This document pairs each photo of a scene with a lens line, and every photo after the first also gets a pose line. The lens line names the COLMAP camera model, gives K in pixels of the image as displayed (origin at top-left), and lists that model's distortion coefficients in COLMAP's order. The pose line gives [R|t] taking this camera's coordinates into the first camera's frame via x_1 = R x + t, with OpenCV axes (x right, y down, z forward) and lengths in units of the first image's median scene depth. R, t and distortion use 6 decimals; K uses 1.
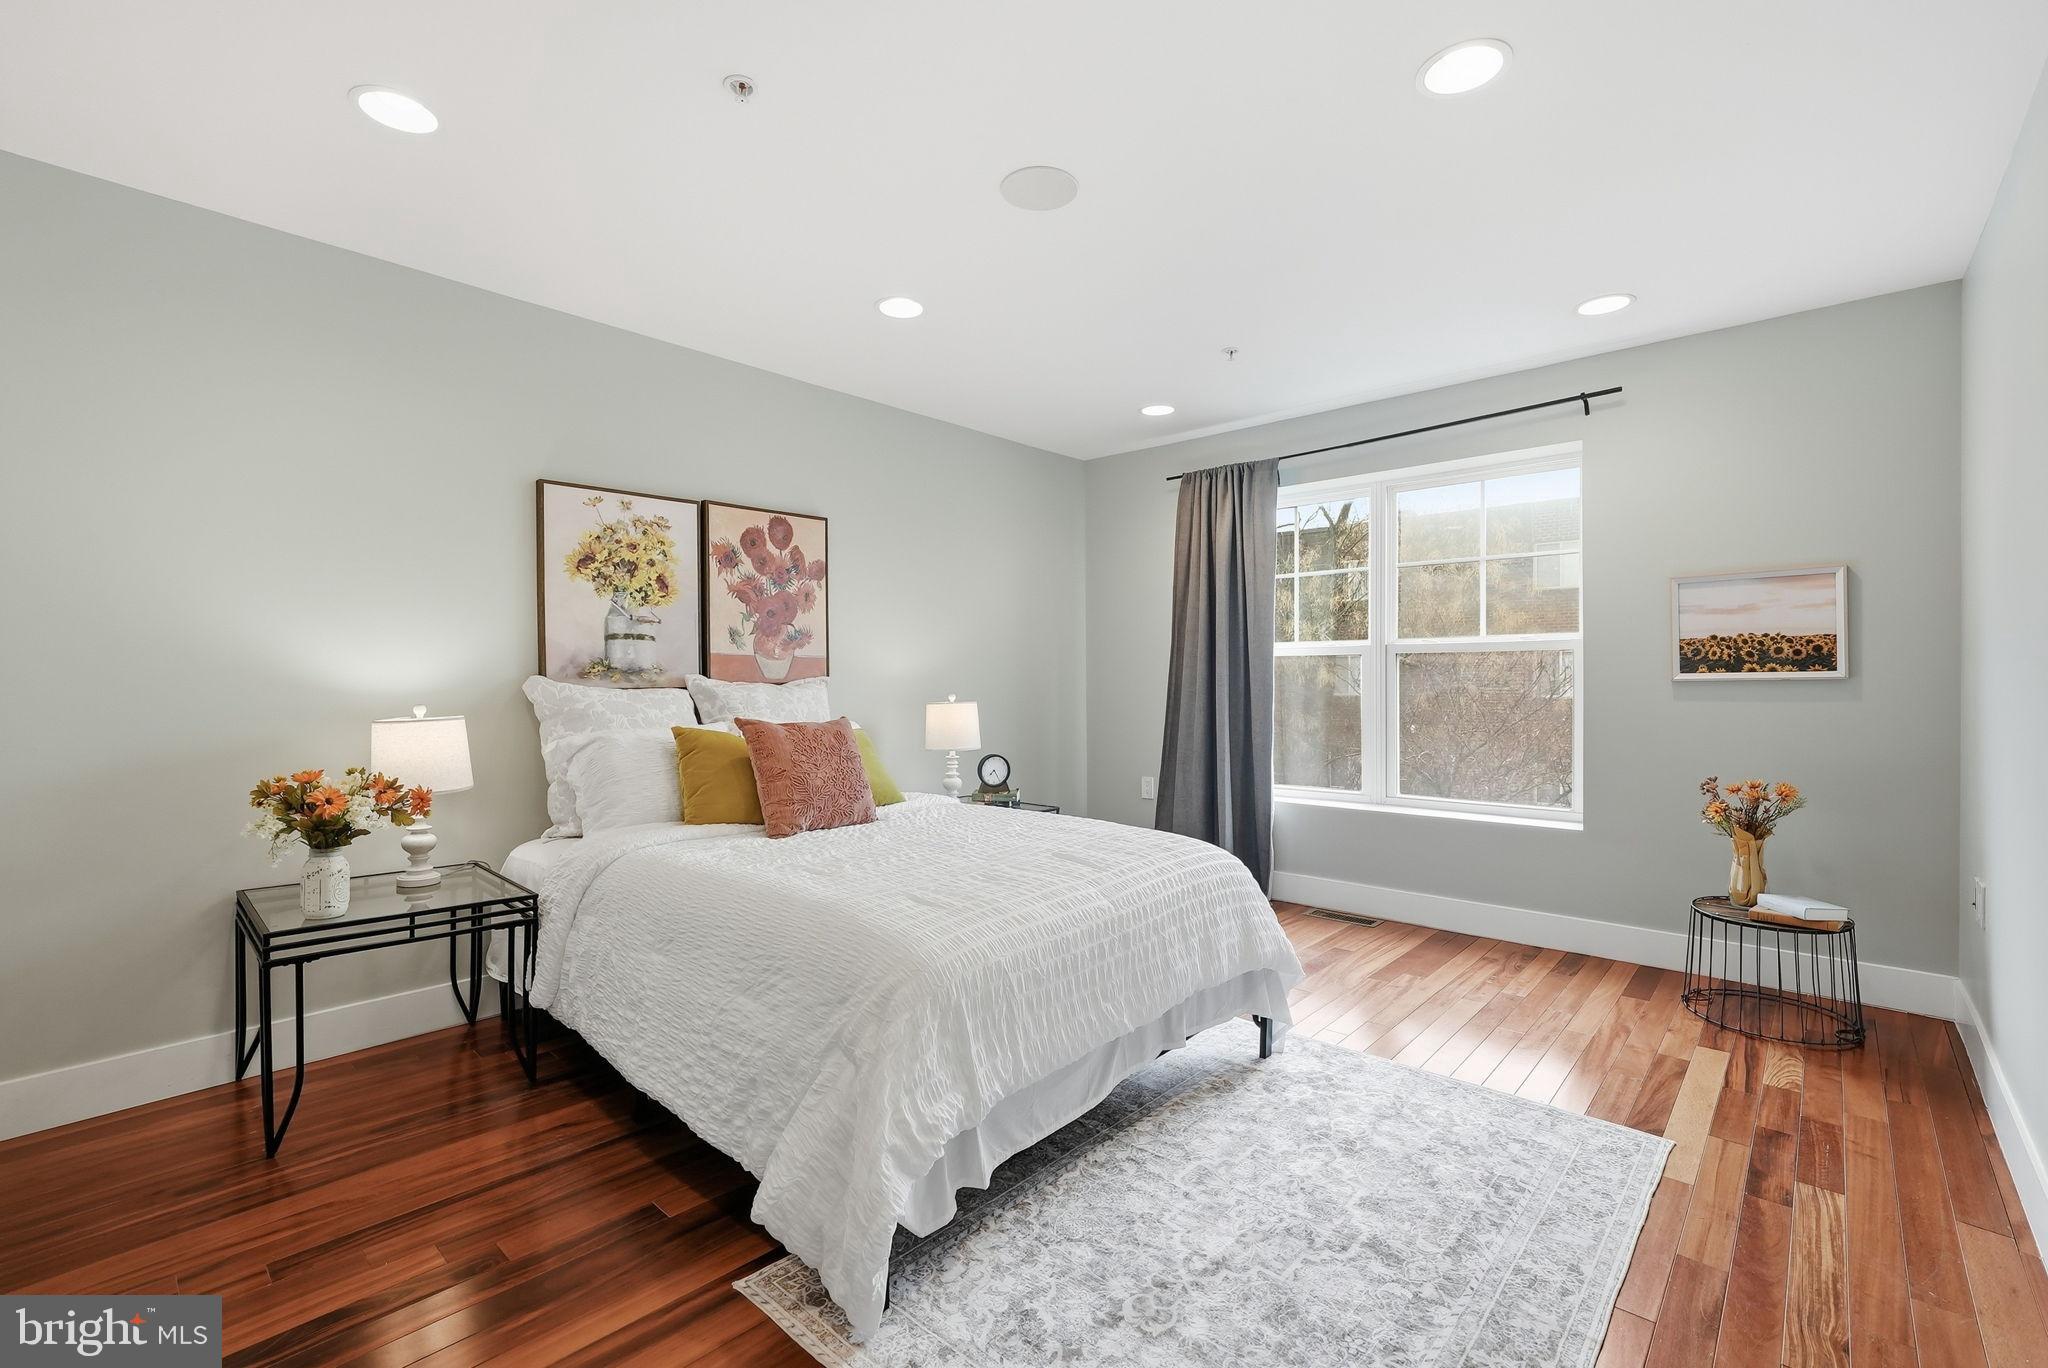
lens RADIAL K [[883.9, 0, 1017.4], [0, 883.9, 683.5], [0, 0, 1]] dist [-0.019683, 0.000352]
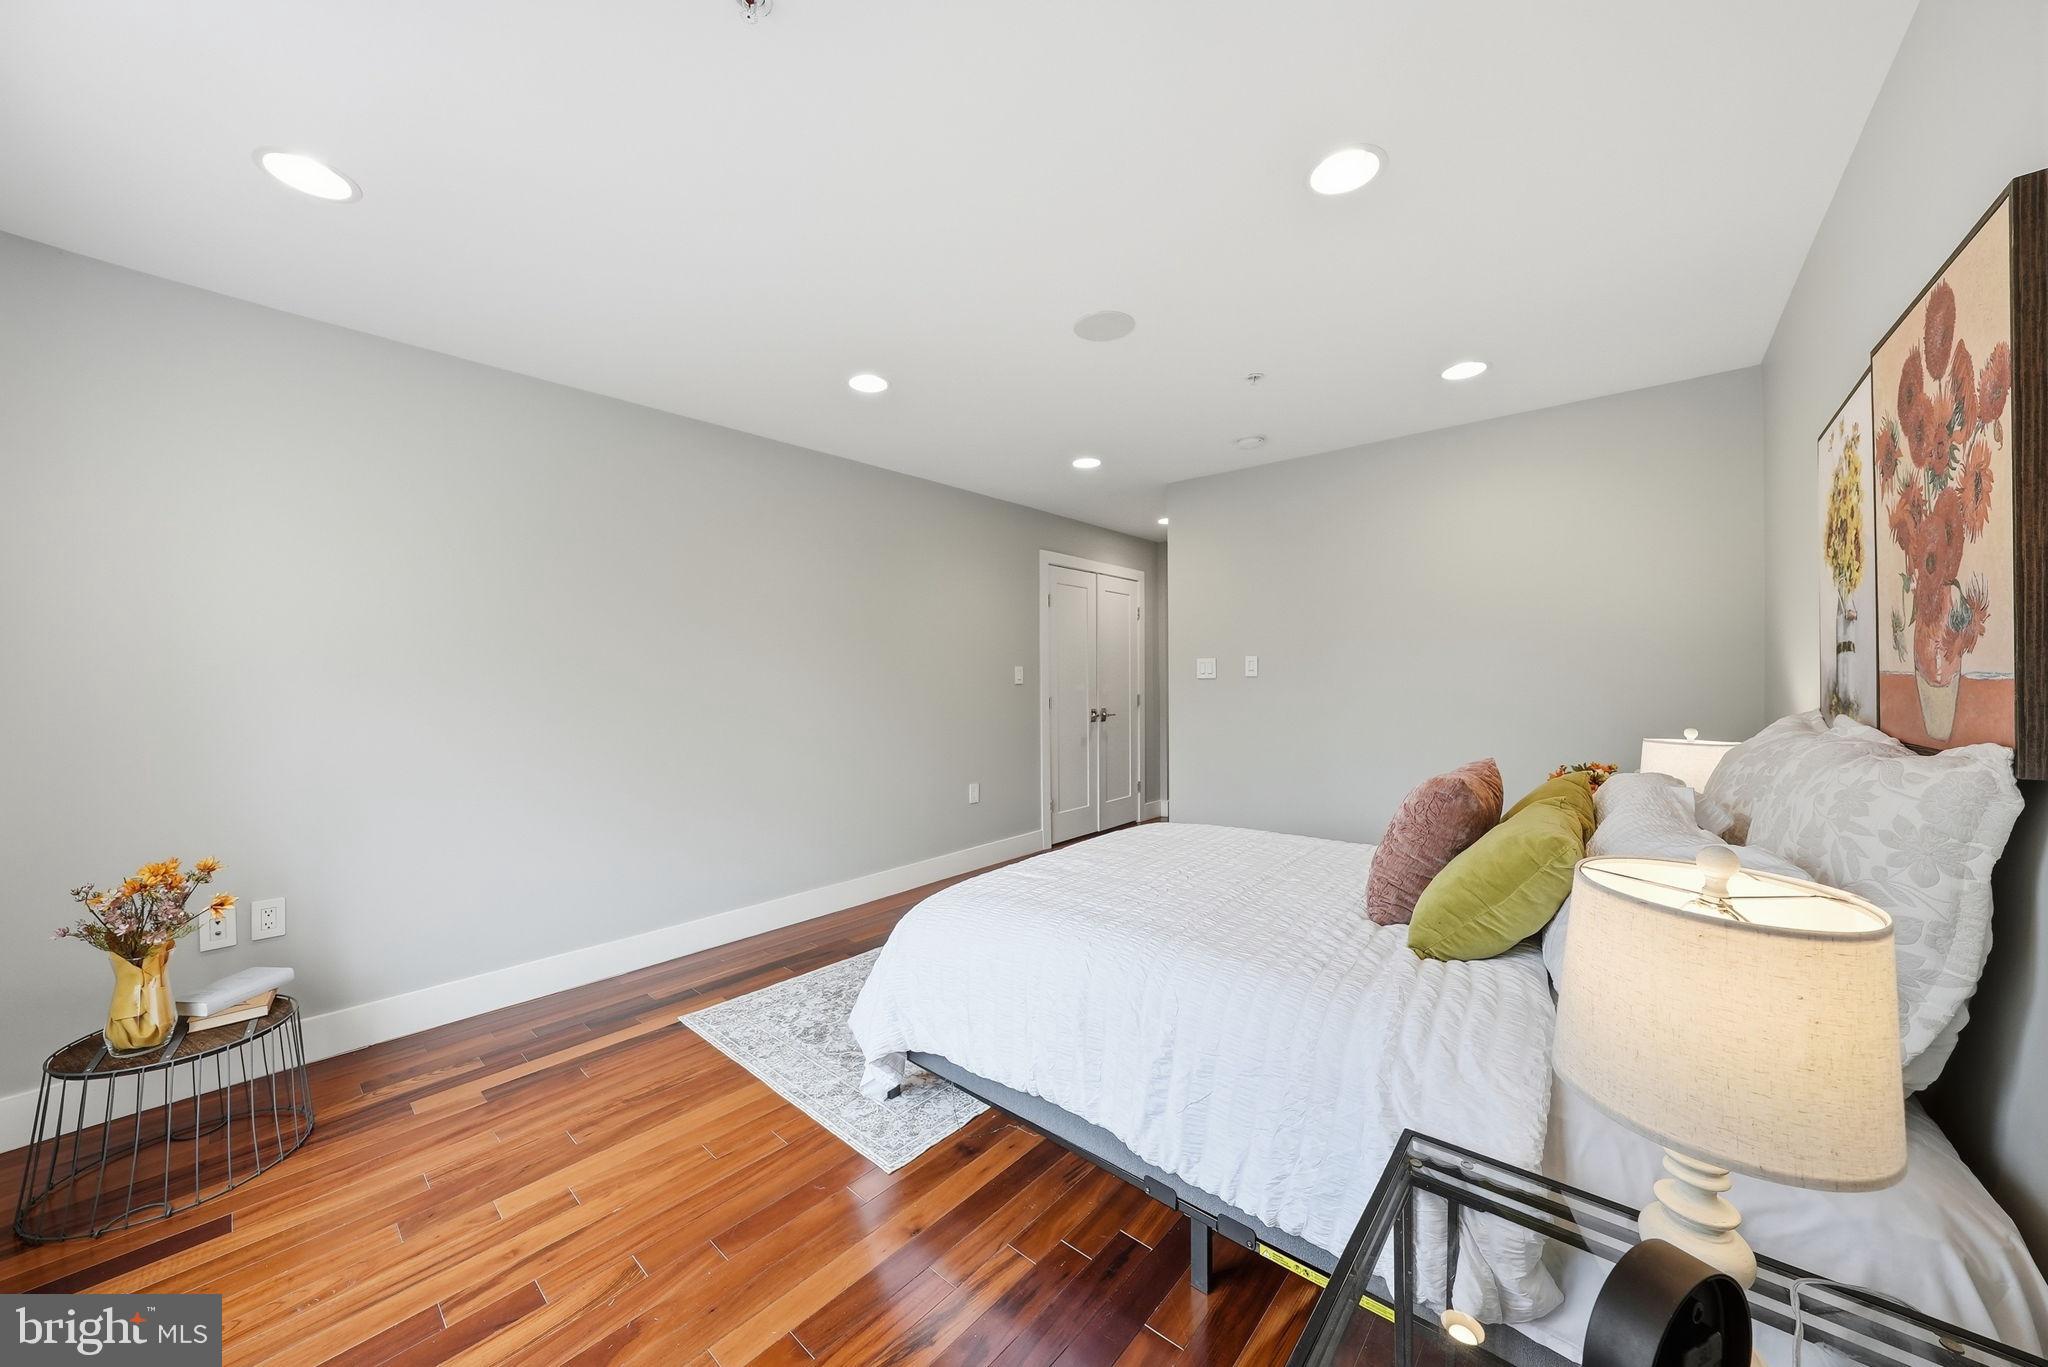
lens RADIAL K [[704.4, 0, 1021.3], [0, 704.4, 684.1], [0, 0, 1]] dist [-0.024963, -0.000156]
pose [[-0.999473, 0.007953, -0.031462, 0.126279], [0.007481, 0.999858, 0.015095, -0.038494], [0.031578, 0.014852, -0.999391, 1.404612]]
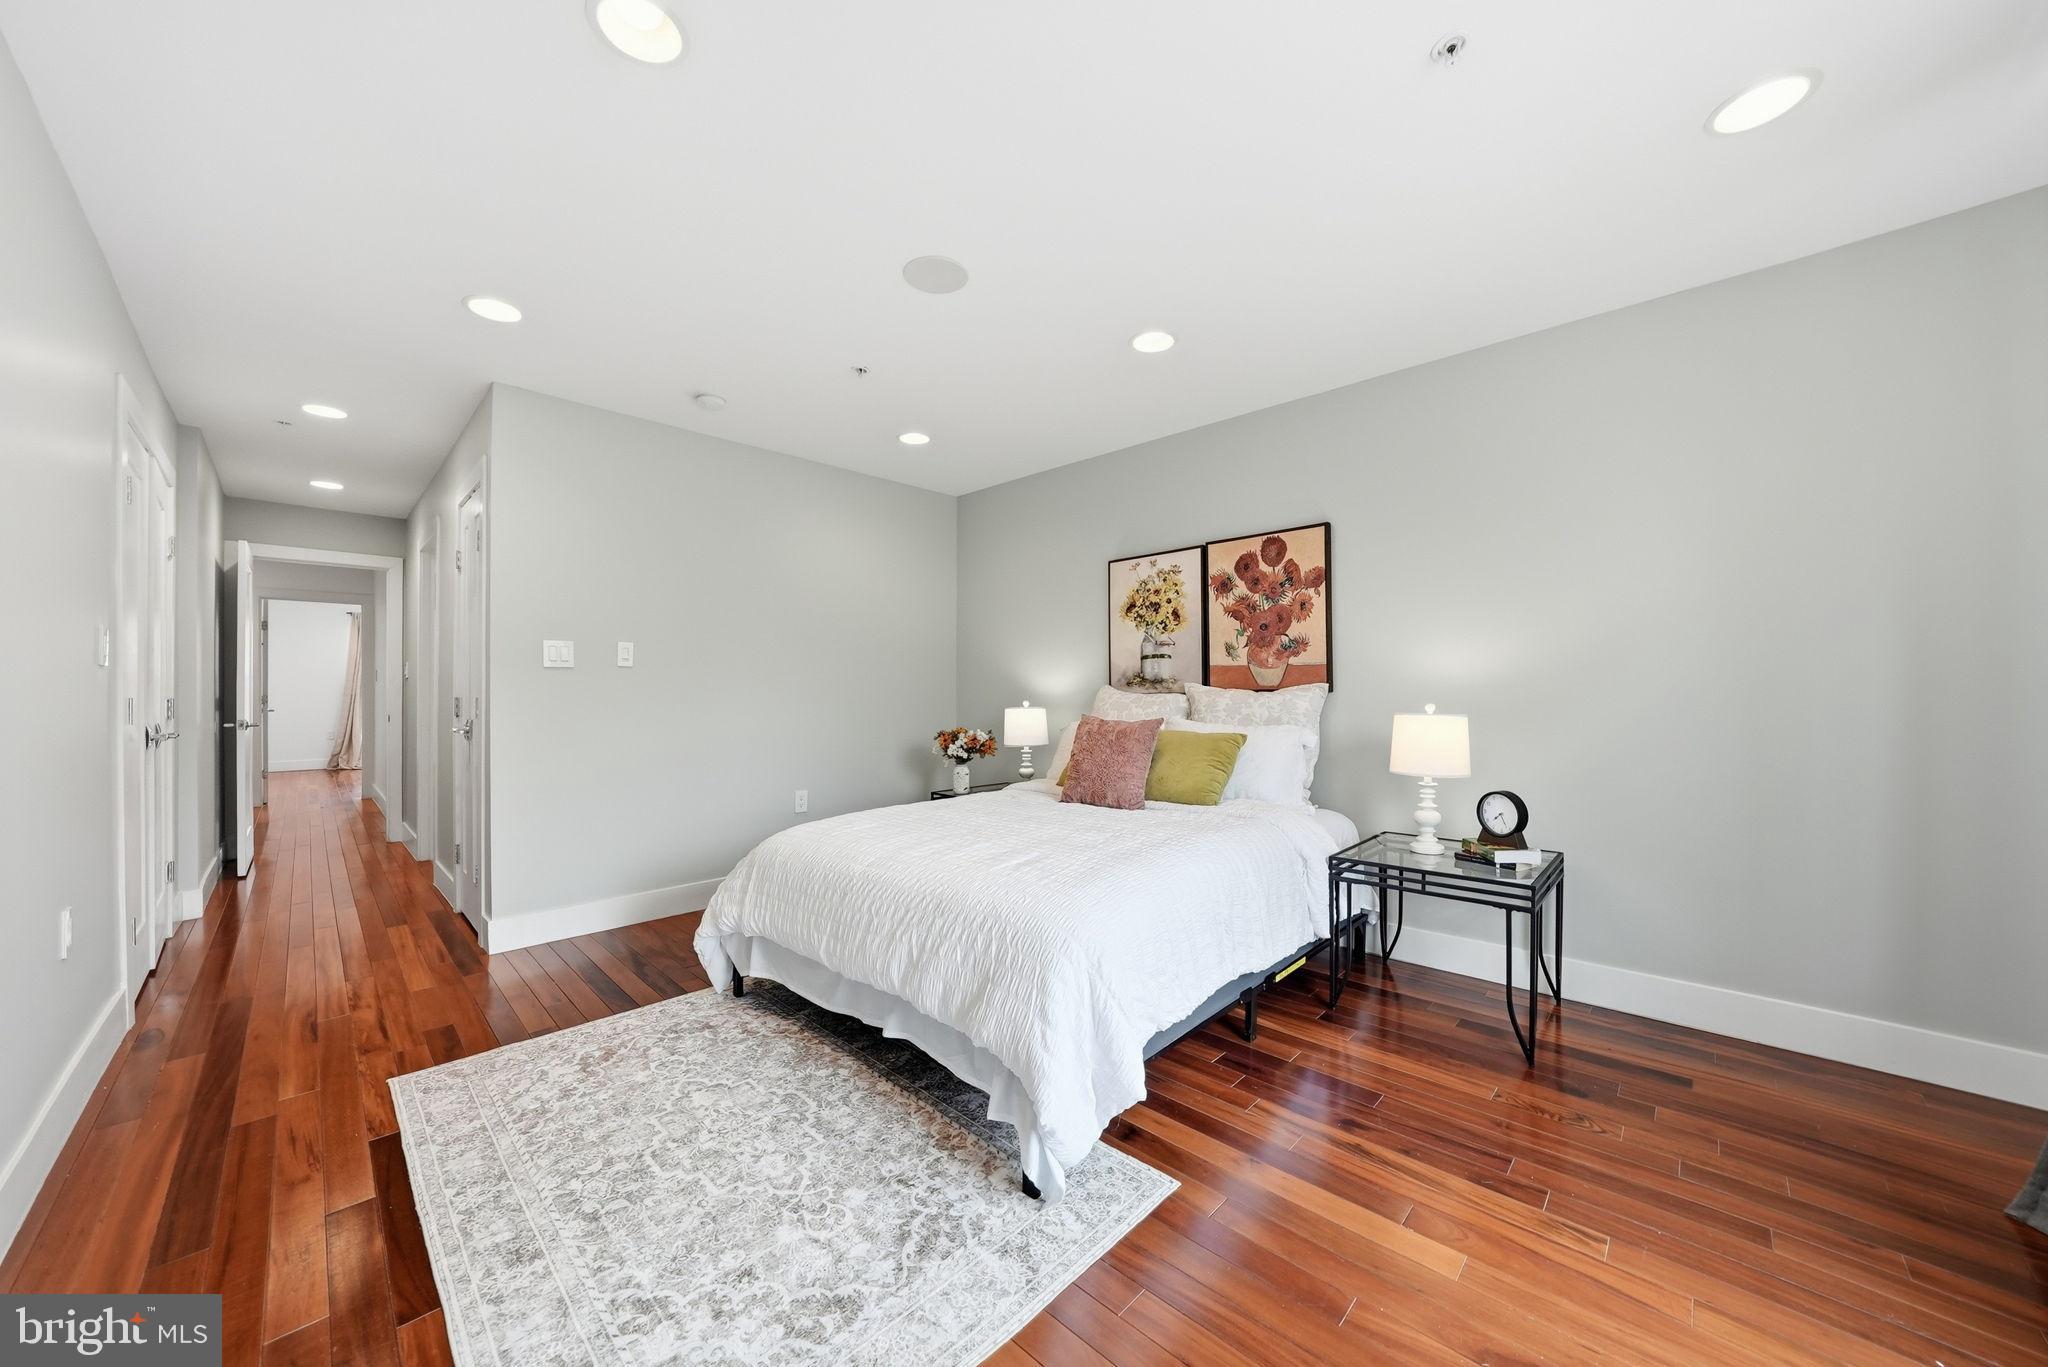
lens RADIAL K [[722.9, 0, 1010.4], [0, 722.9, 683.5], [0, 0, 1]] dist [-0.022599, 0.002929]
pose [[-0.036920, -0.010528, -0.999263, 0.697693], [-0.003671, 0.999939, -0.010400, 0.002456], [0.999311, 0.003284, -0.036957, 0.791616]]
